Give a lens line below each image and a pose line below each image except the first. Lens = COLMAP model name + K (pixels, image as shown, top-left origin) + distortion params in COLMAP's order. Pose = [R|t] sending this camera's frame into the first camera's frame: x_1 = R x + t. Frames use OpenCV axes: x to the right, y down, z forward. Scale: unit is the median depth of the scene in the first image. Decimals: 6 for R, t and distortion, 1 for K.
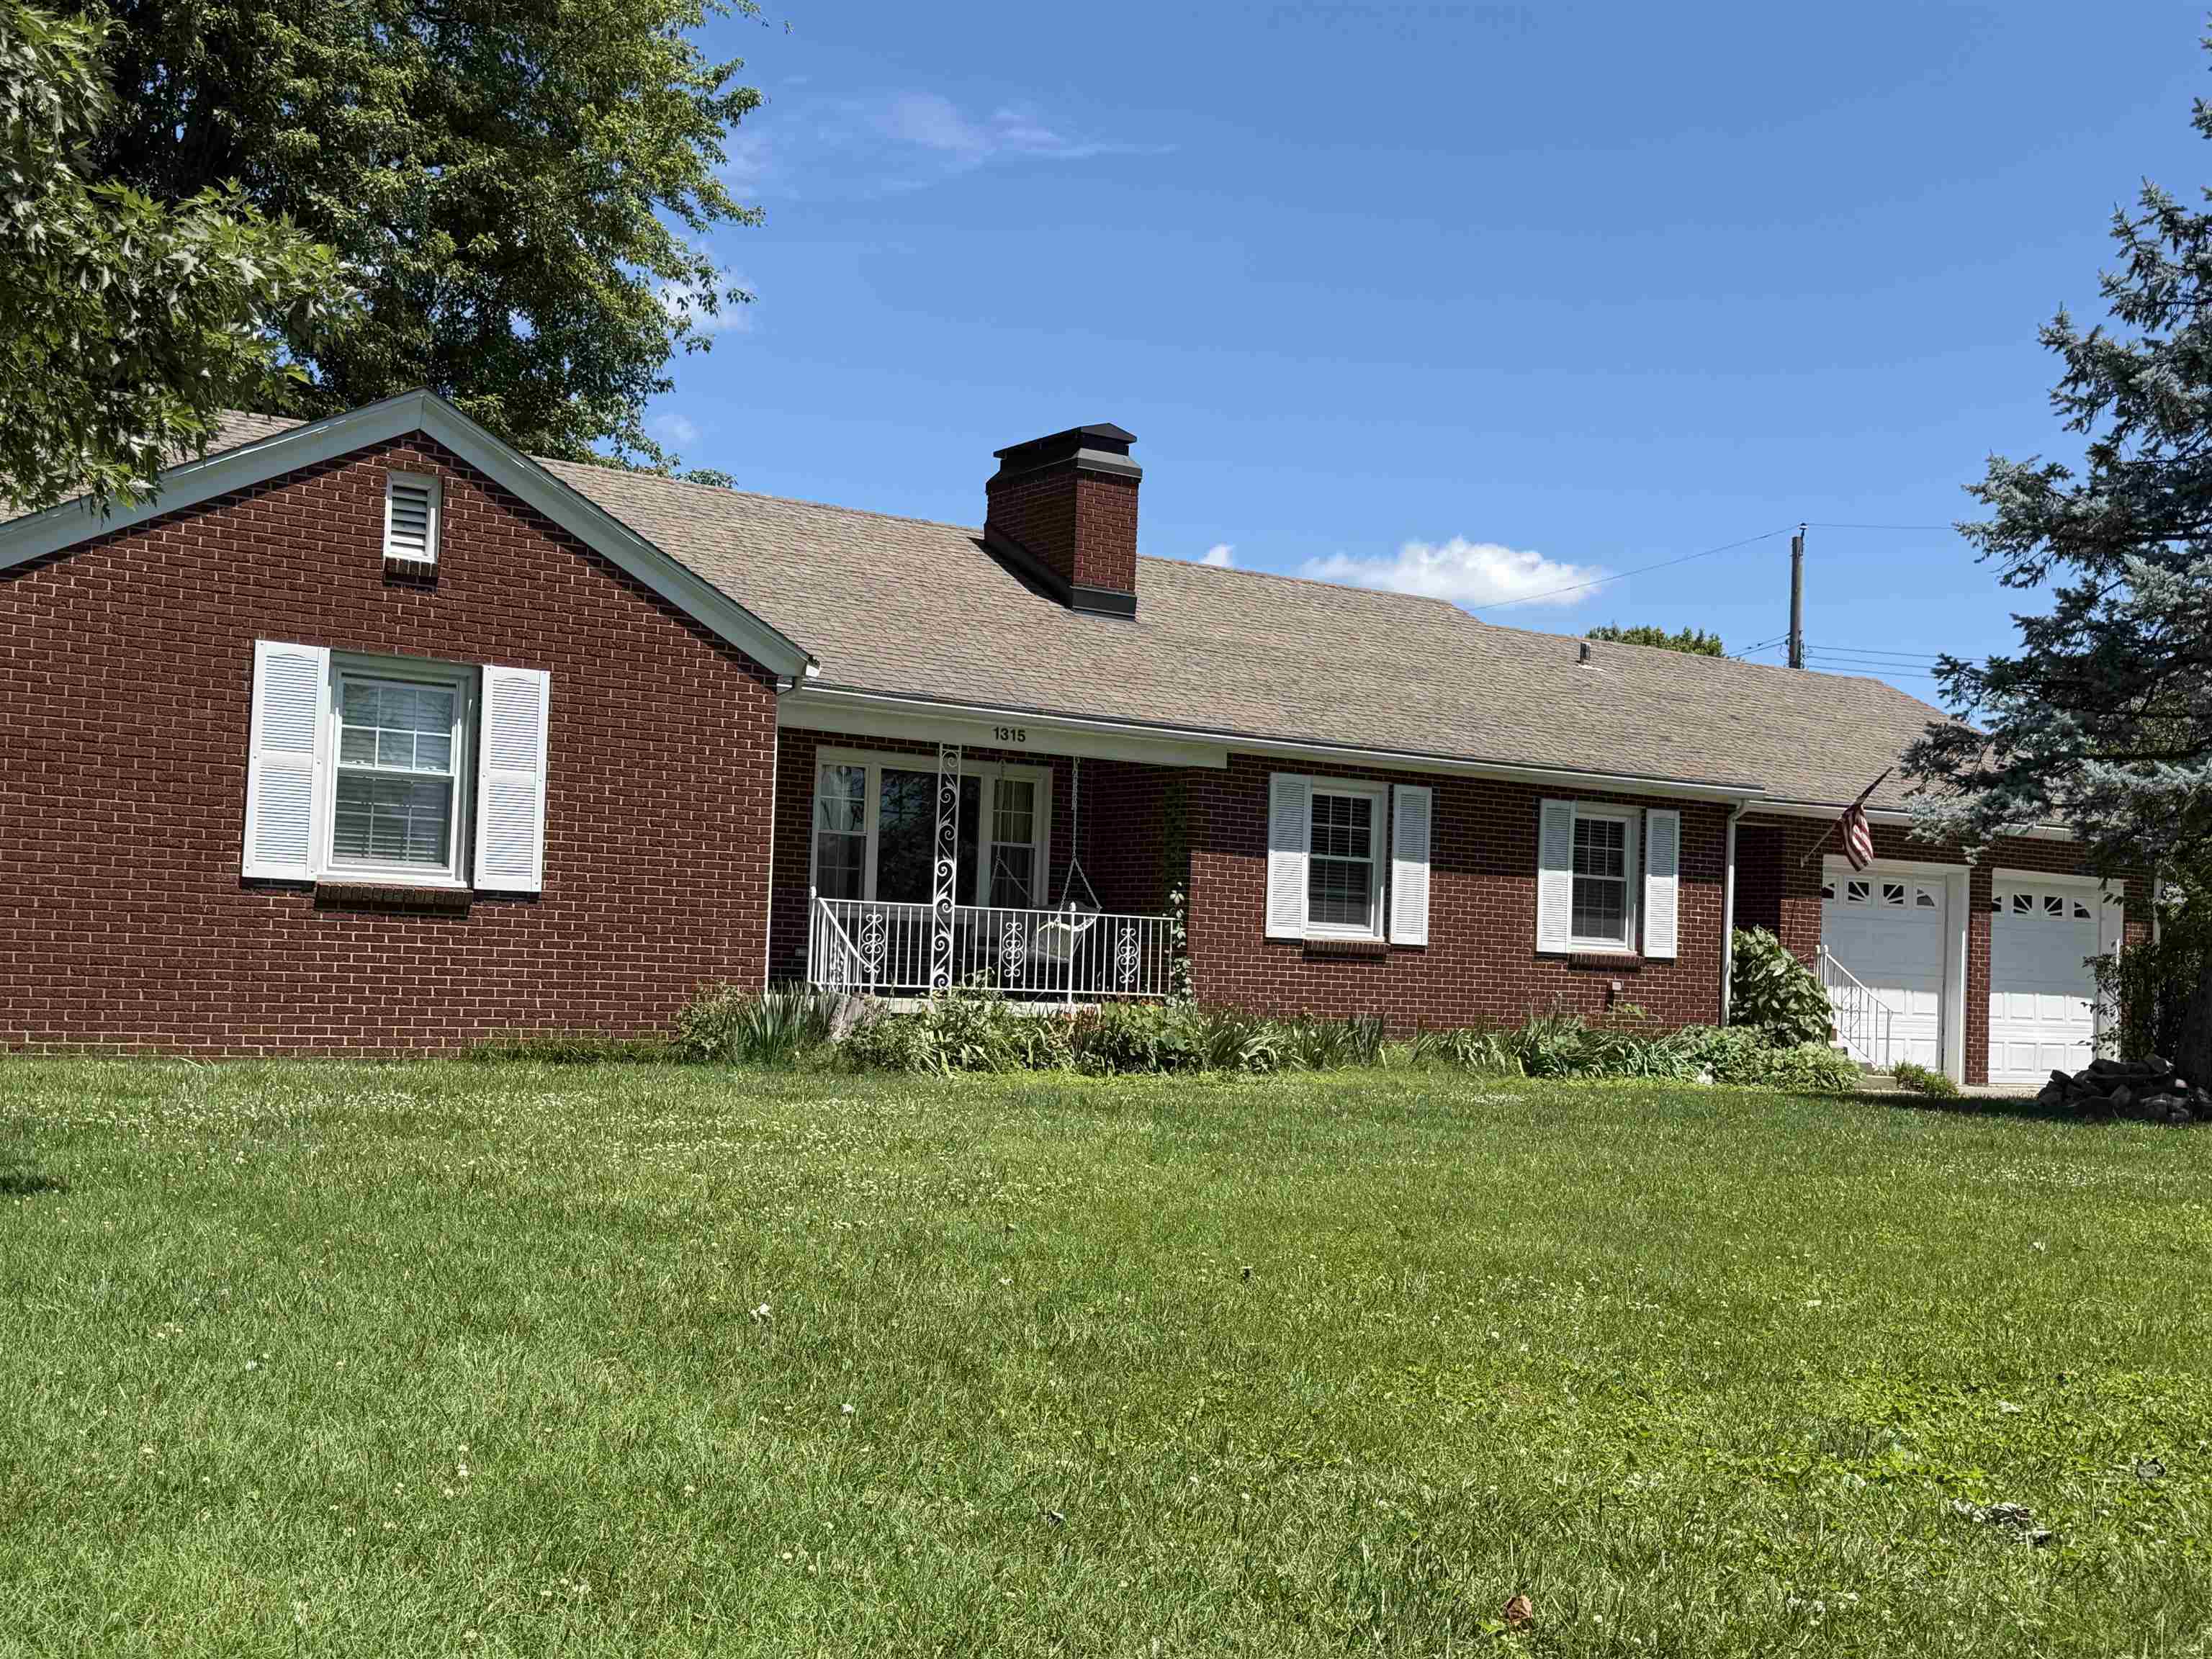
lens RADIAL K [[2555.2, 0, 1103.5], [0, 2555.2, 858.5], [0, 0, 1]] dist [0.182624, -0.317636]
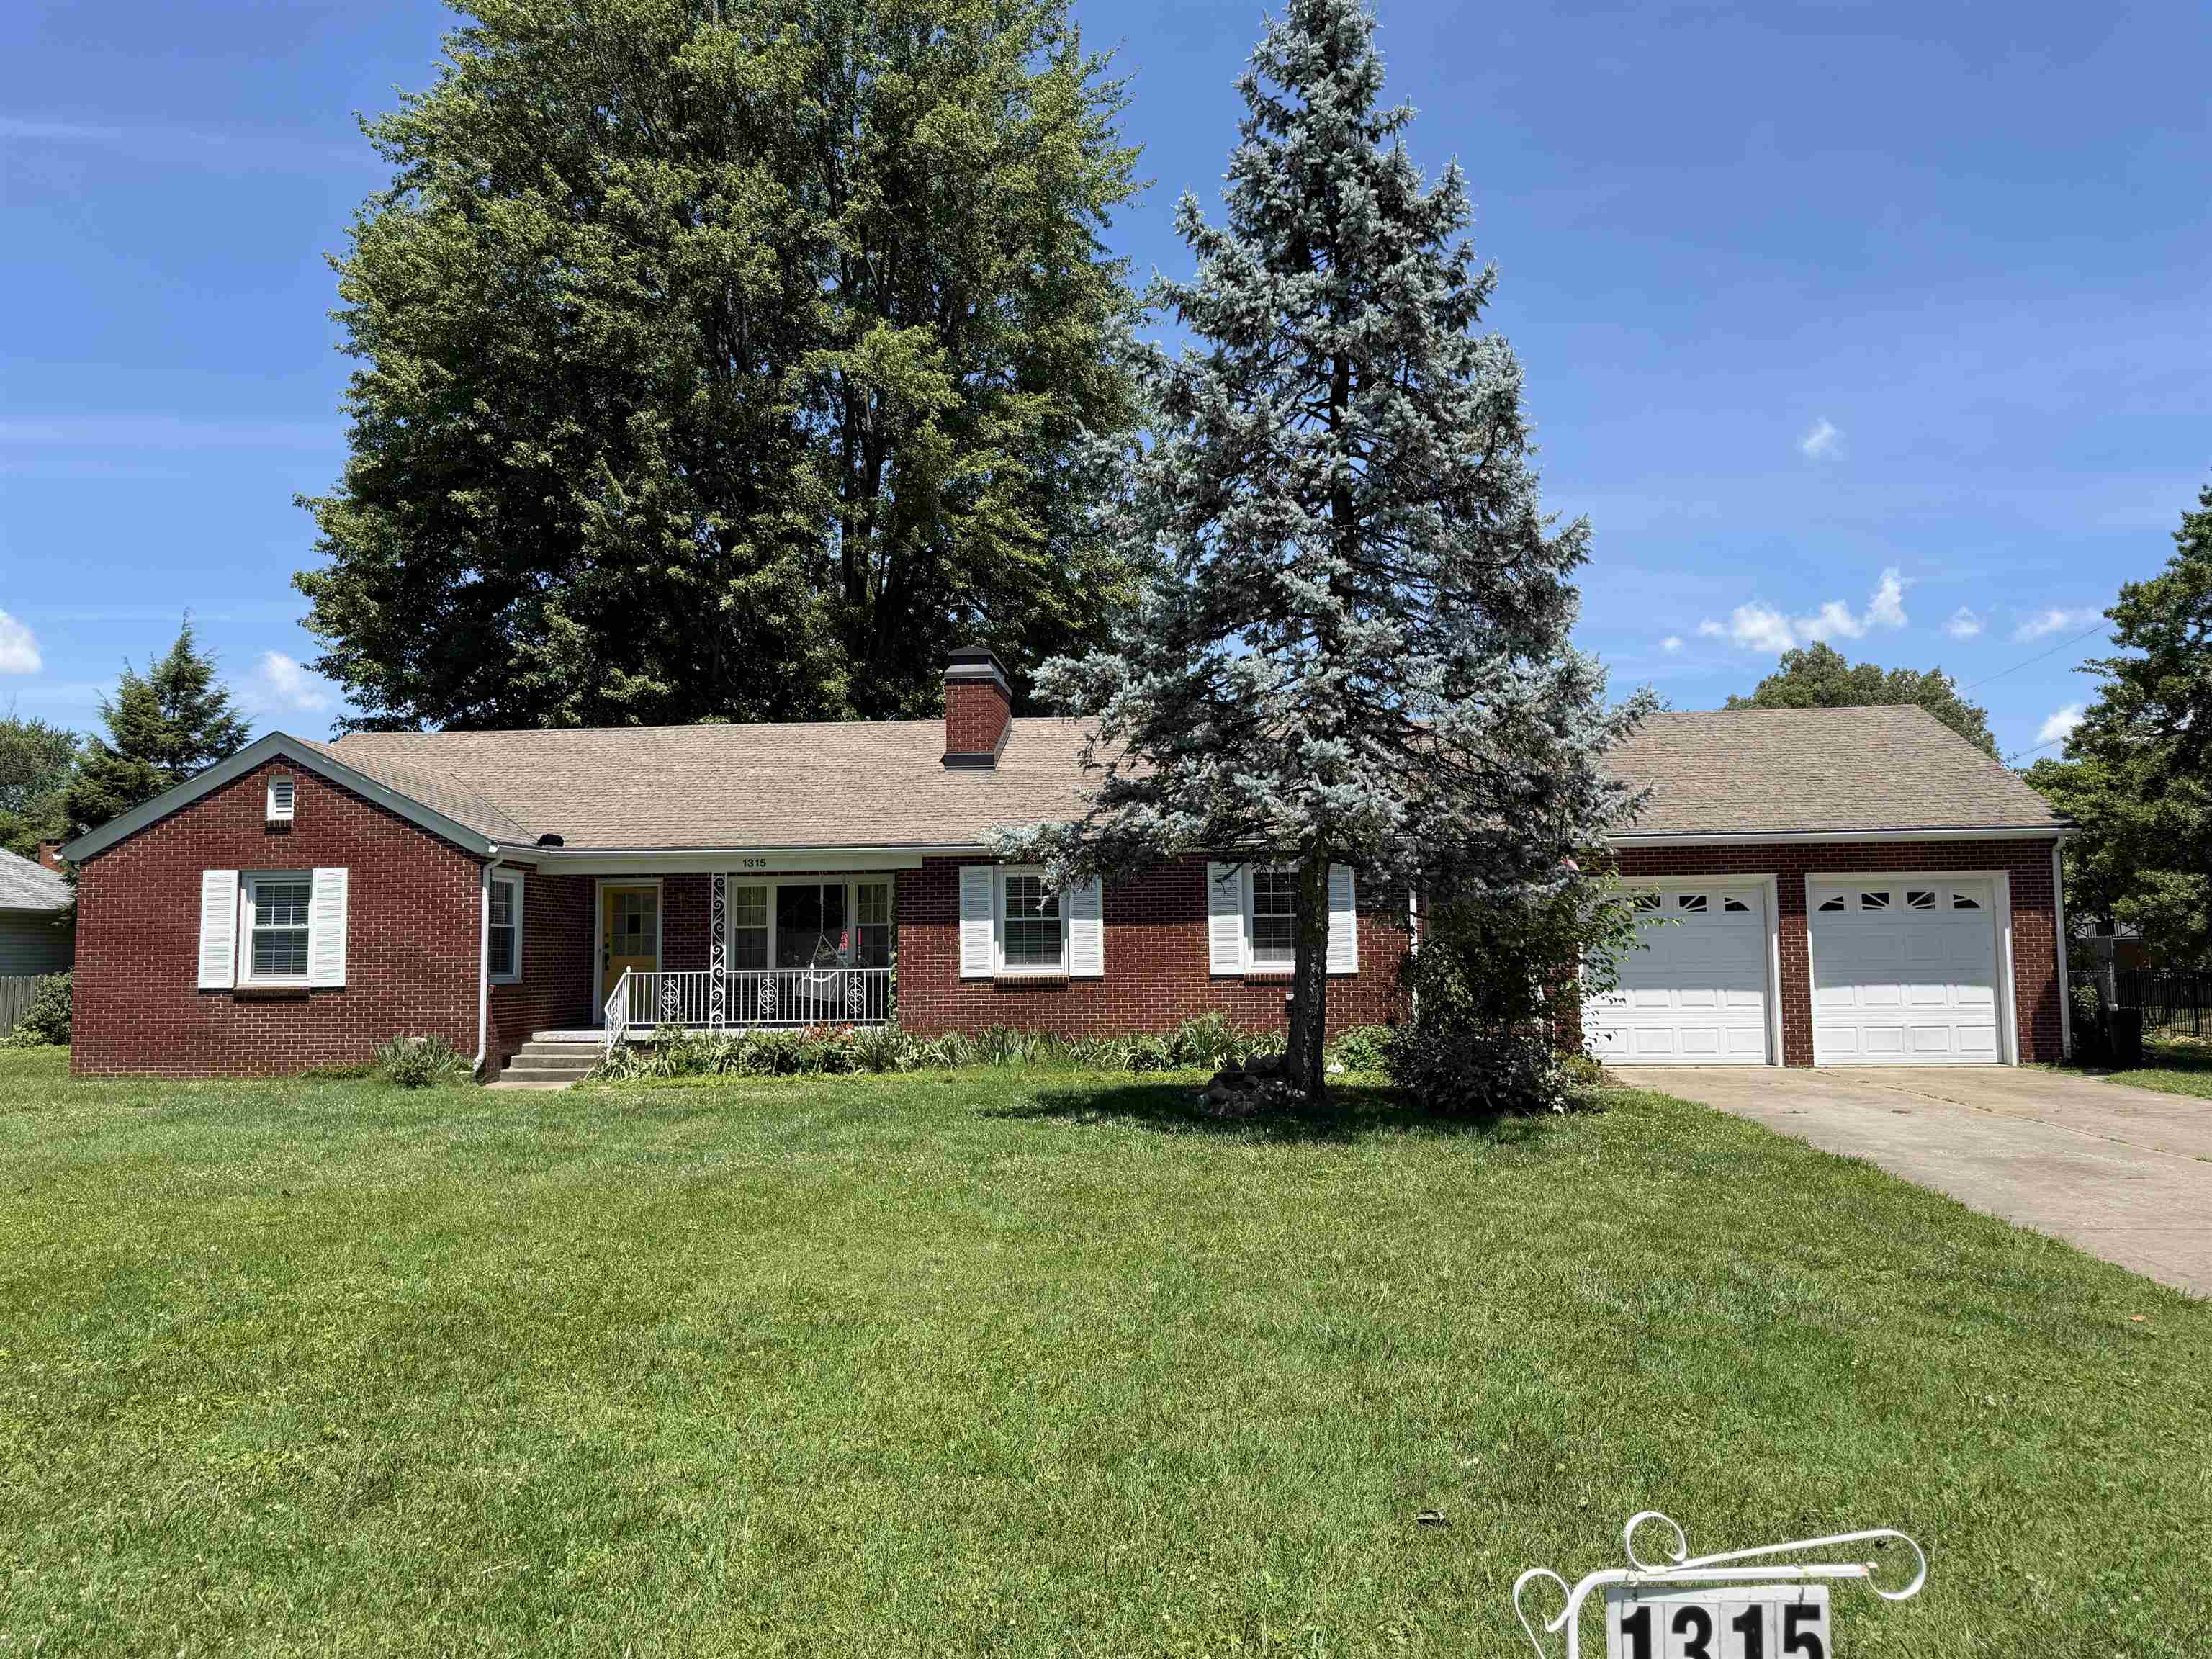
lens RADIAL K [[1558.5, 0, 1106.0], [0, 1558.5, 829.5], [0, 0, 1]] dist [0.075447, -0.061891]
pose [[0.762642, -0.100851, -0.638910, 0.754036], [0.070796, 0.994850, -0.072530, 0.017745], [0.642934, 0.010082, 0.765855, 0.377879]]
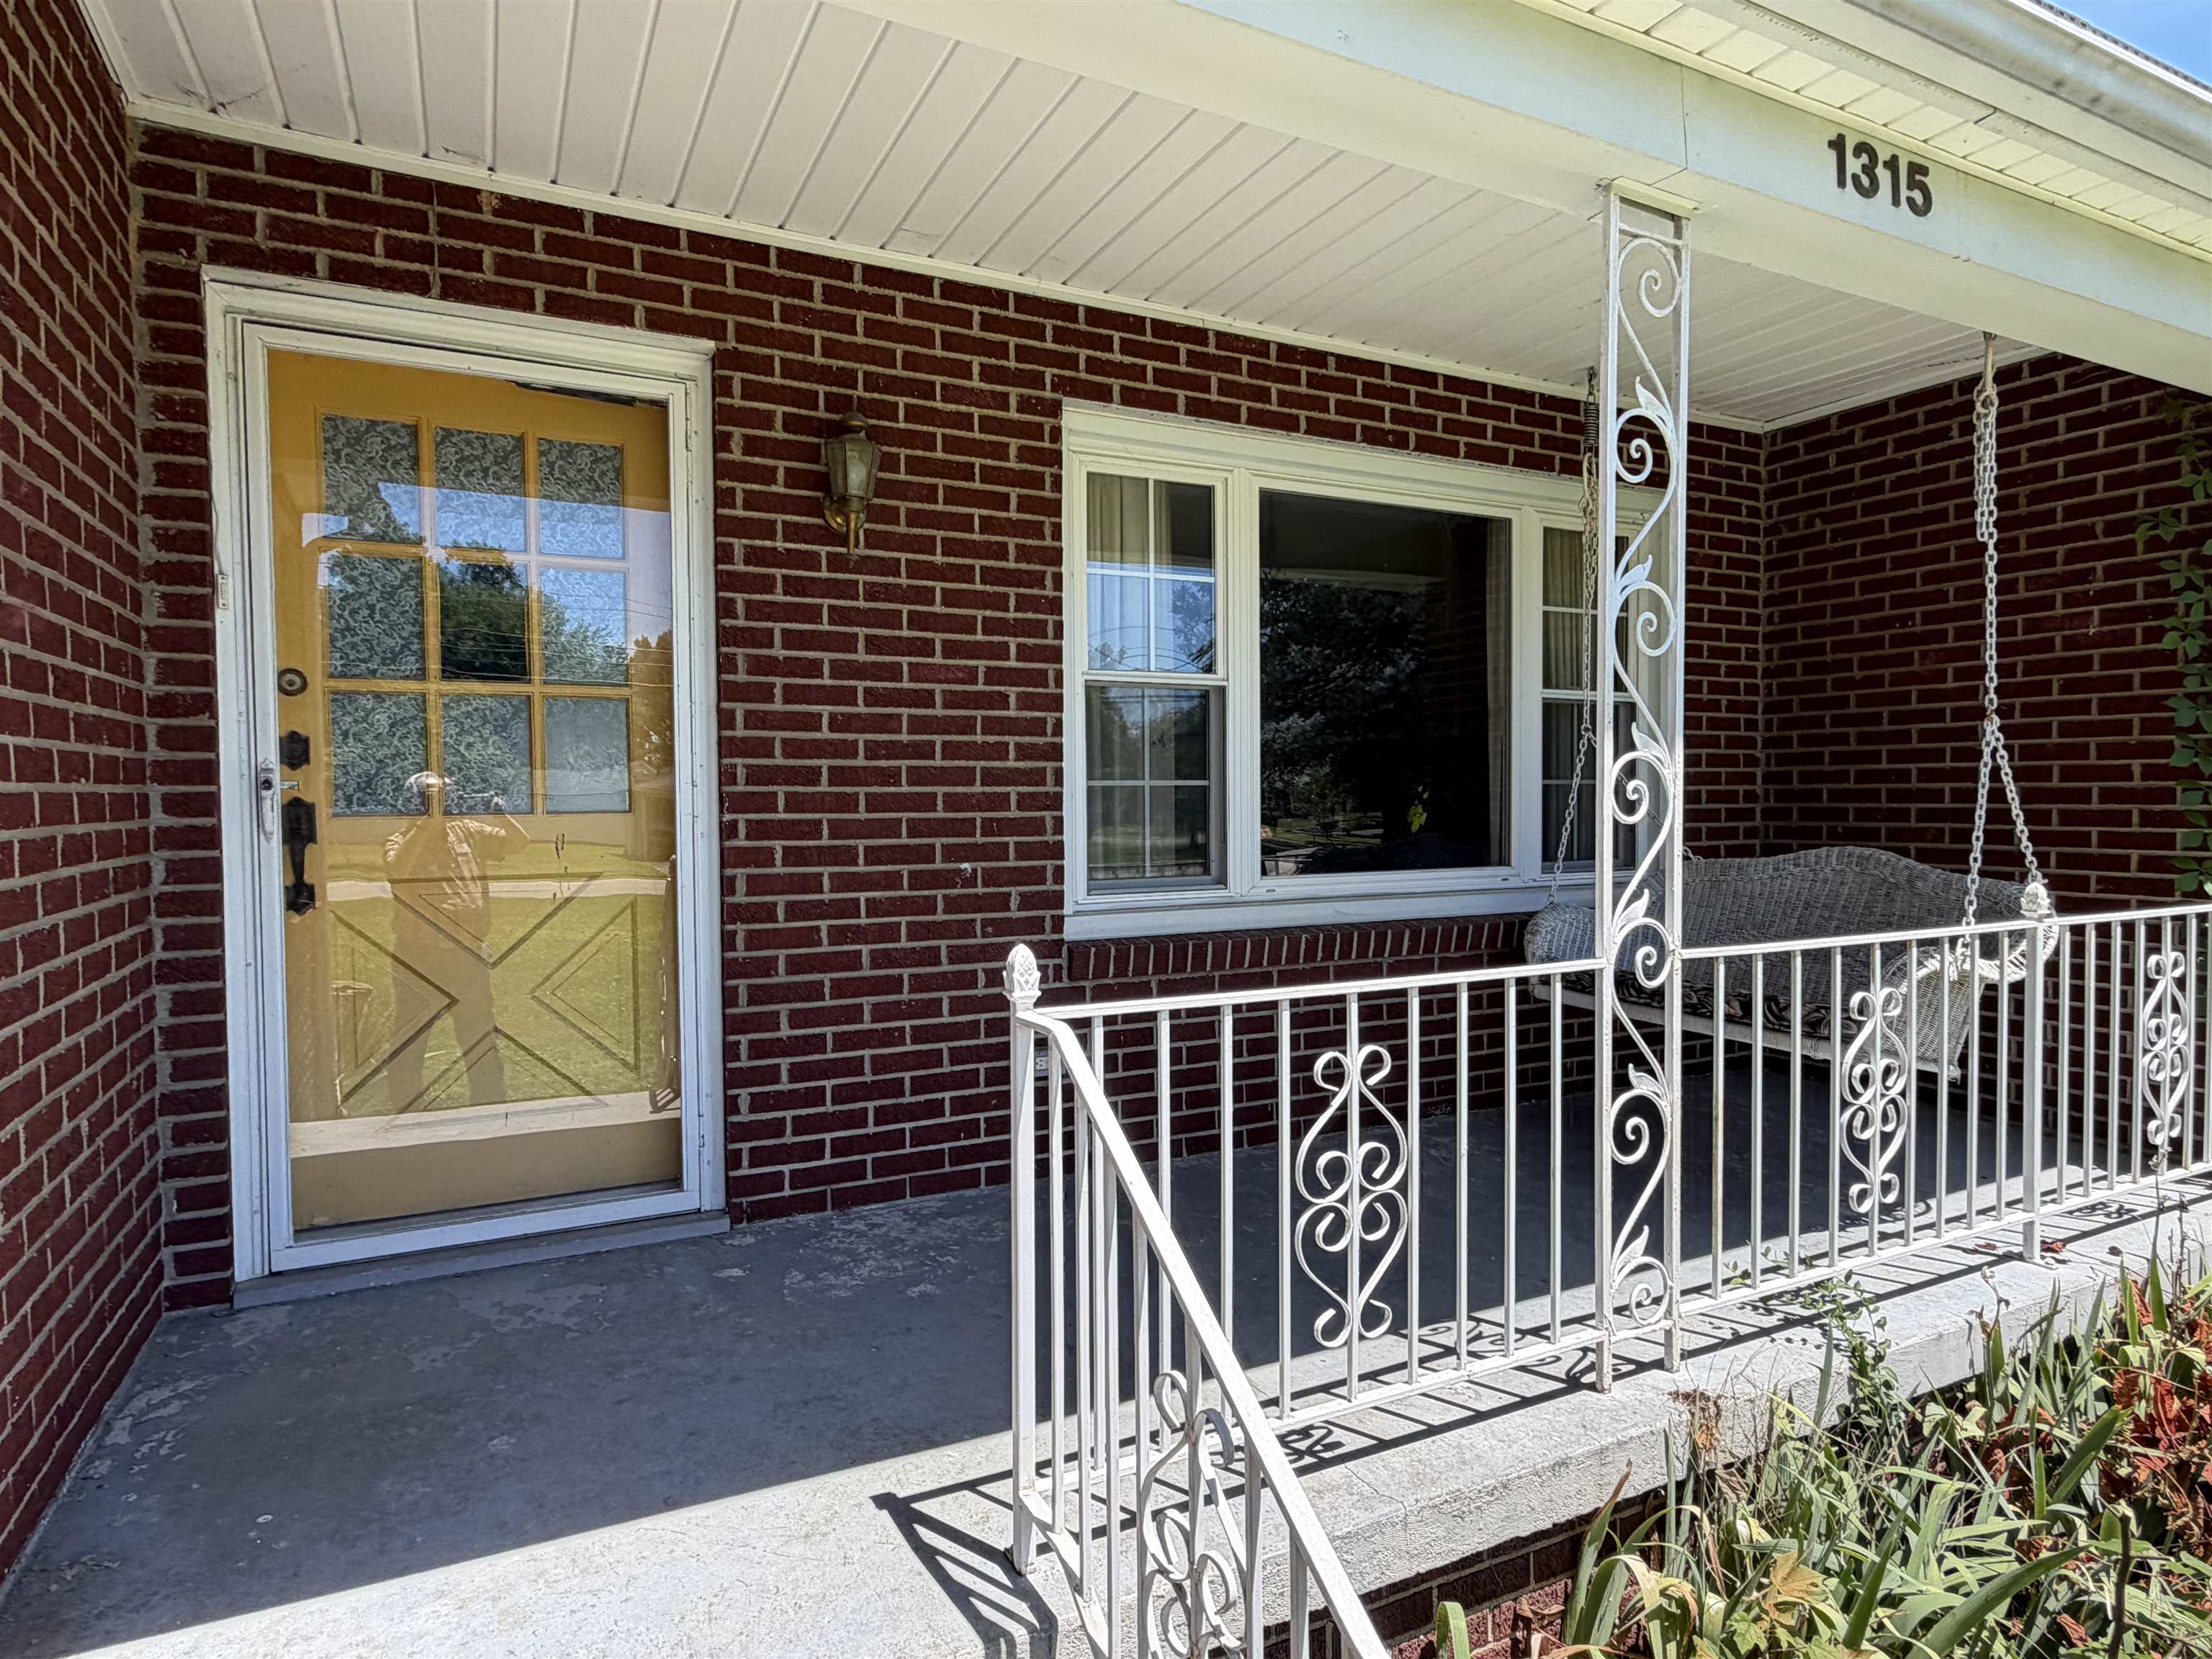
lens RADIAL K [[1378.6, 0, 1184.3], [0, 1378.6, 836.9], [0, 0, 1]] dist [0.042755, 0.000690]
pose [[0.995830, -0.040696, -0.081642, -0.086891], [0.046446, 0.996479, 0.069808, -0.002000], [0.078514, -0.073309, 0.994214, 0.841726]]
